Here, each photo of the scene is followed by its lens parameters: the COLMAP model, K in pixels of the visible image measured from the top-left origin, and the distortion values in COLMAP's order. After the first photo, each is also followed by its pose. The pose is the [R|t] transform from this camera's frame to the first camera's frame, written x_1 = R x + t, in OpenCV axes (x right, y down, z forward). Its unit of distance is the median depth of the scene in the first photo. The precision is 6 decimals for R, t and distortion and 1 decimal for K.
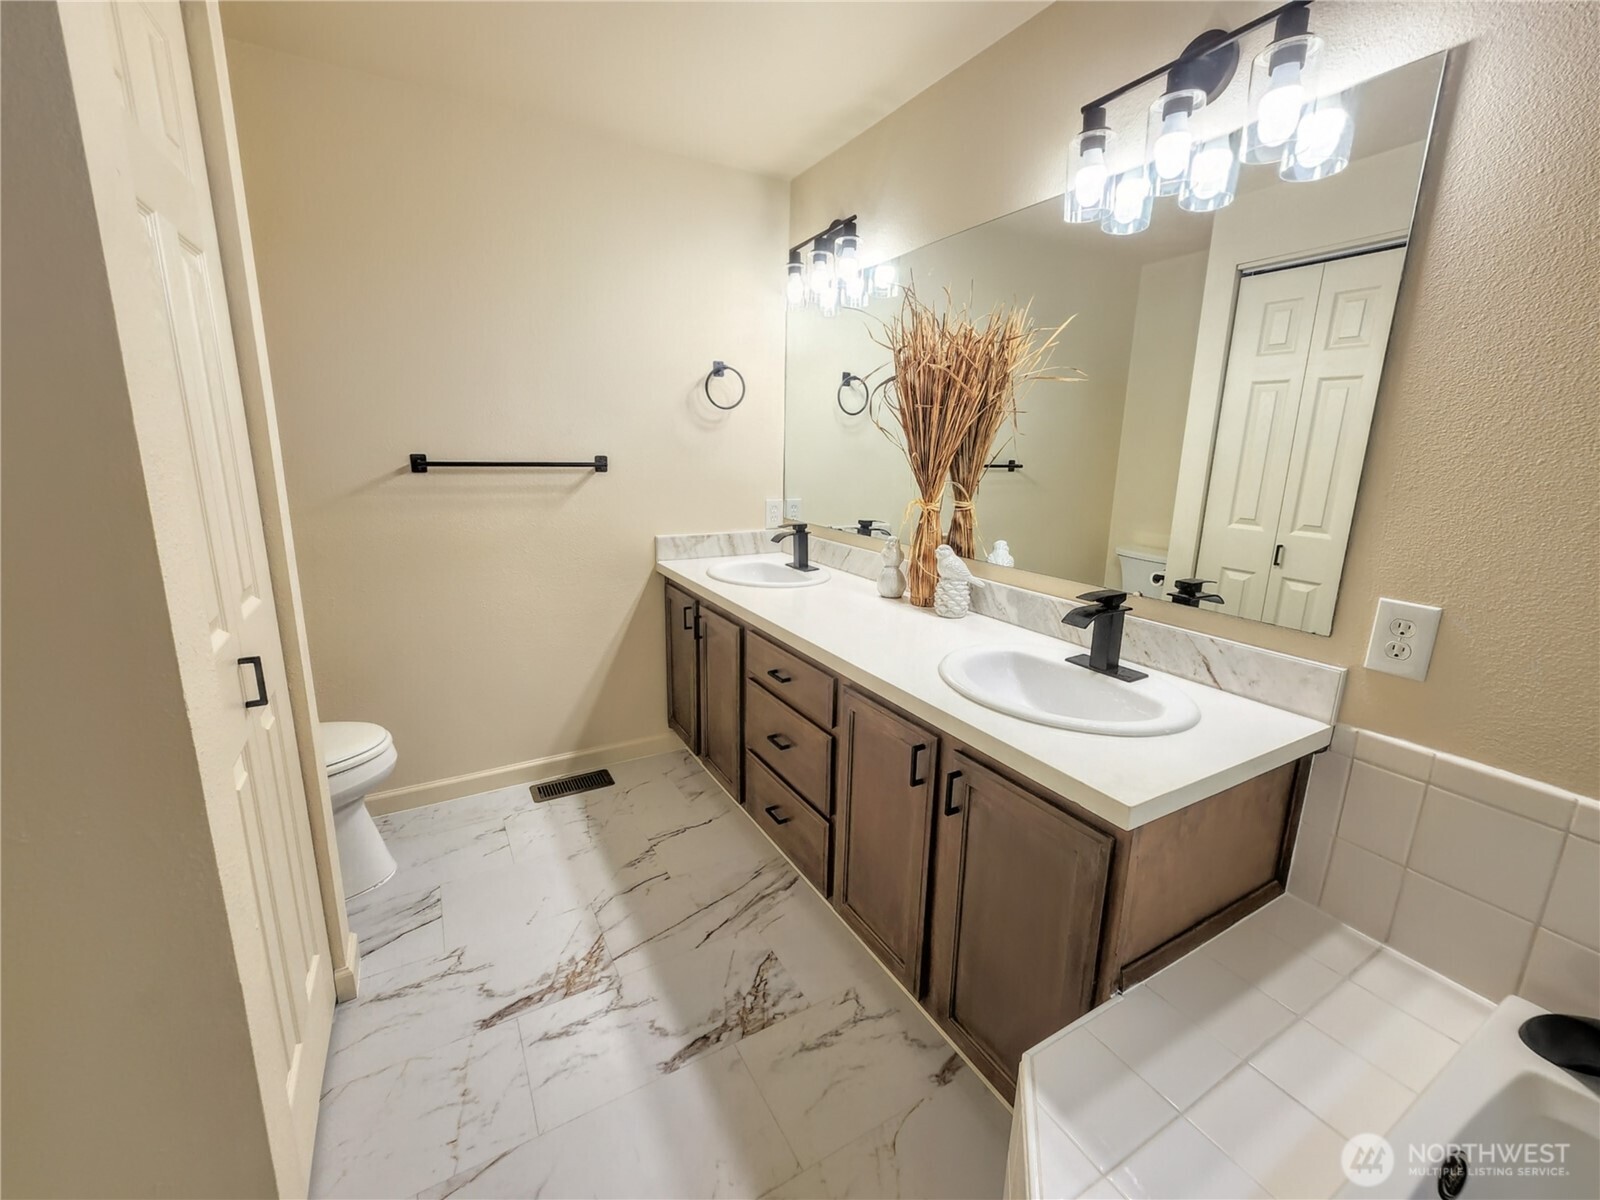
lens RADIAL K [[661.3, 0, 802.3], [0, 661.3, 588.2], [0, 0, 1]] dist [0.000170, -0.000230]
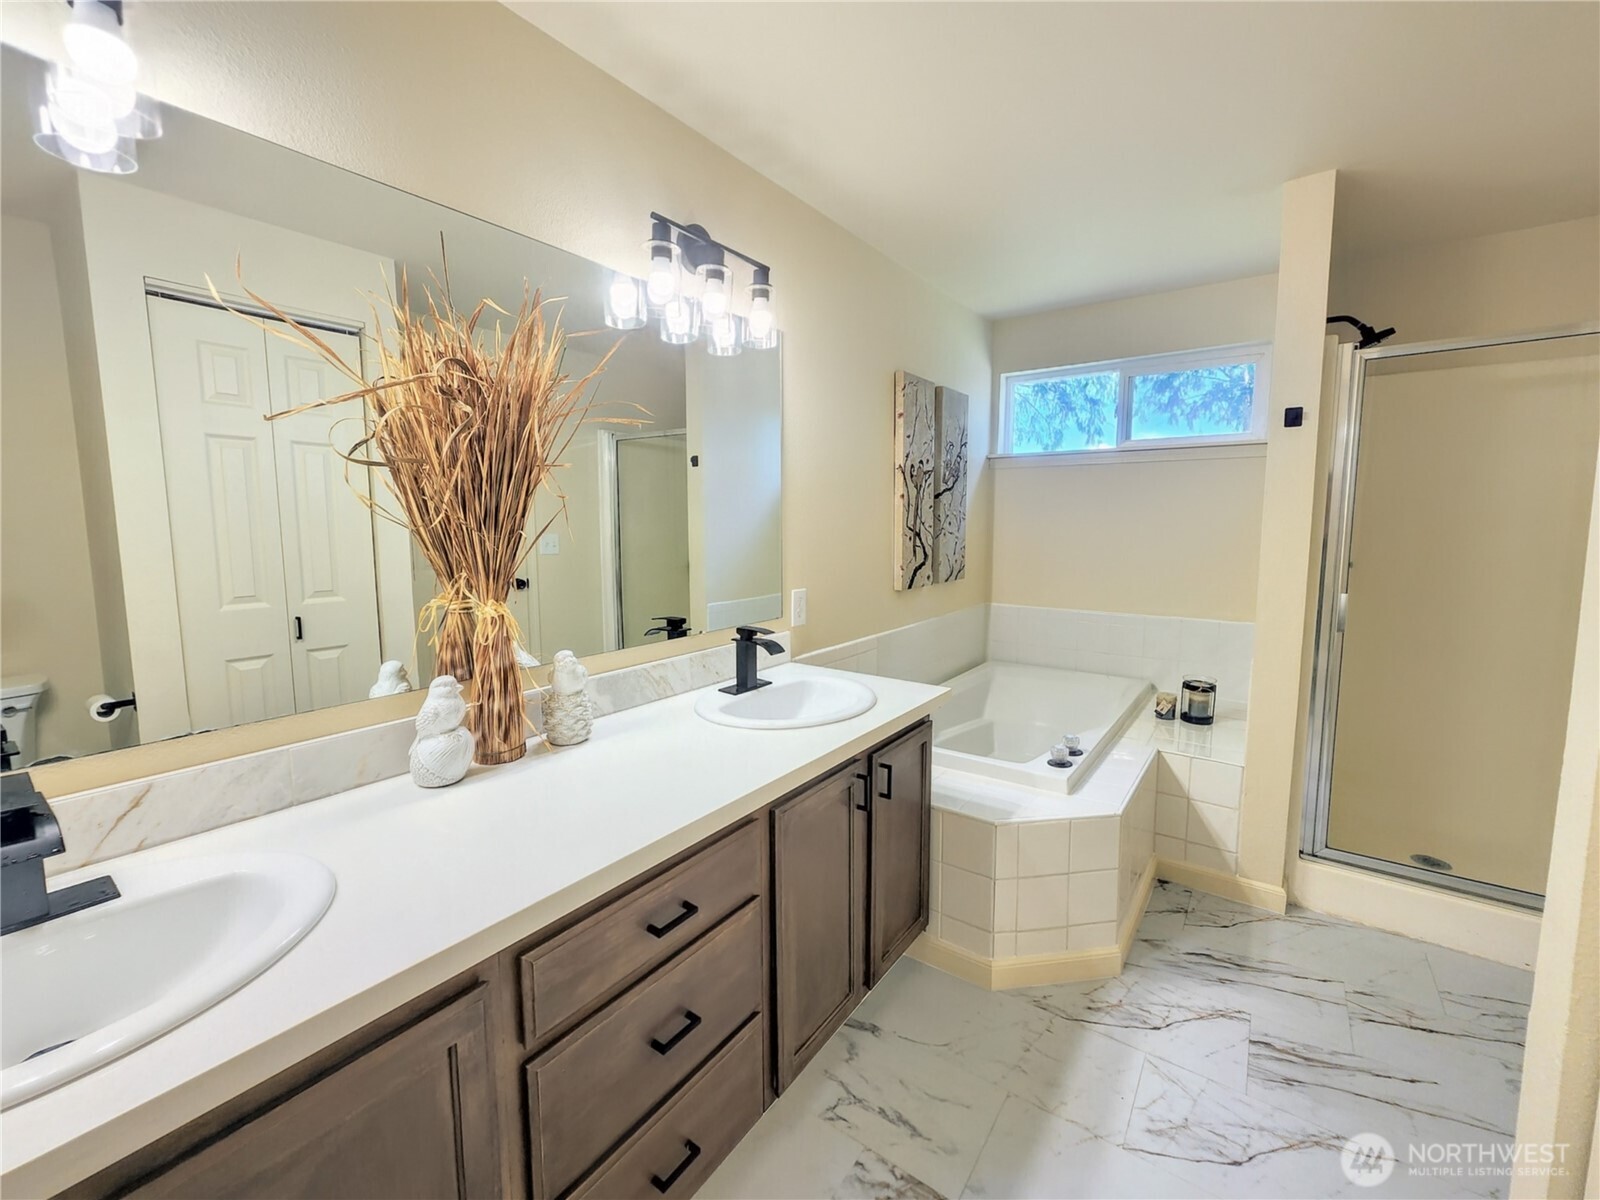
lens RADIAL K [[661.3, 0, 802.3], [0, 661.3, 588.2], [0, 0, 1]] dist [0.000170, -0.000230]
pose [[-0.406072, -0.117518, 0.906253, -0.696481], [0.187202, 0.959969, 0.208364, -0.296216], [-0.894461, 0.254264, -0.367816, 1.271182]]
